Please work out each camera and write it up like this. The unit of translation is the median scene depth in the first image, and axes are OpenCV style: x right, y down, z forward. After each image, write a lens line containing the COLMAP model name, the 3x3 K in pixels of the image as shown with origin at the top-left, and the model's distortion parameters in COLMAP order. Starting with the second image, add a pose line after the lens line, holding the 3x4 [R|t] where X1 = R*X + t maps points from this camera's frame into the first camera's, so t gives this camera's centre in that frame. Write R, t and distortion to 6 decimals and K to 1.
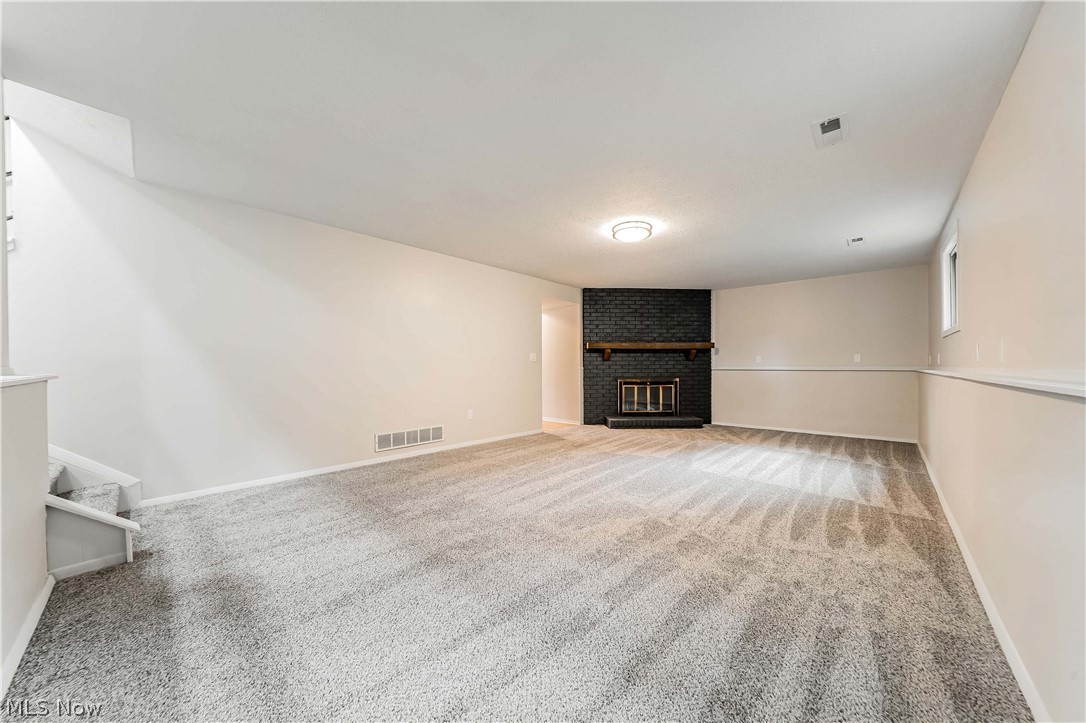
lens RADIAL K [[374.2, 0, 546.0], [0, 374.2, 367.0], [0, 0, 1]] dist [-0.009166, -0.000094]
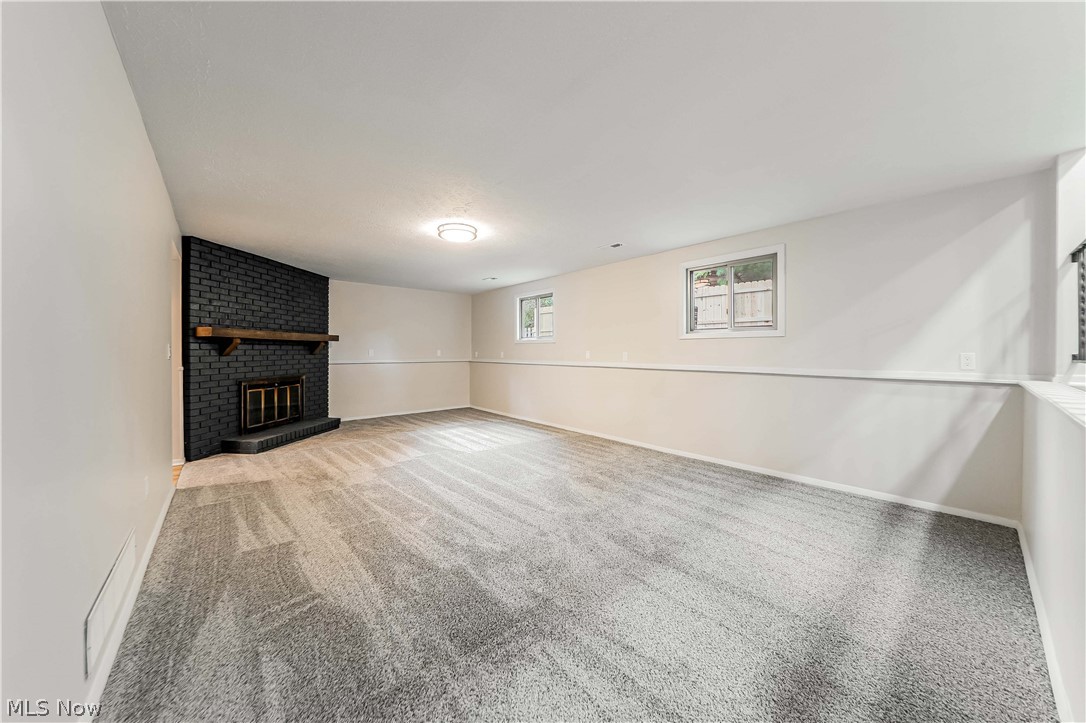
lens RADIAL K [[374.2, 0, 545.2], [0, 374.2, 352.9], [0, 0, 1]] dist [-0.009166, -0.000094]
pose [[0.132976, -0.002122, 0.991117, -0.423923], [0.002733, 0.999995, 0.001775, -0.021528], [-0.991115, 0.002473, 0.132981, 0.359604]]
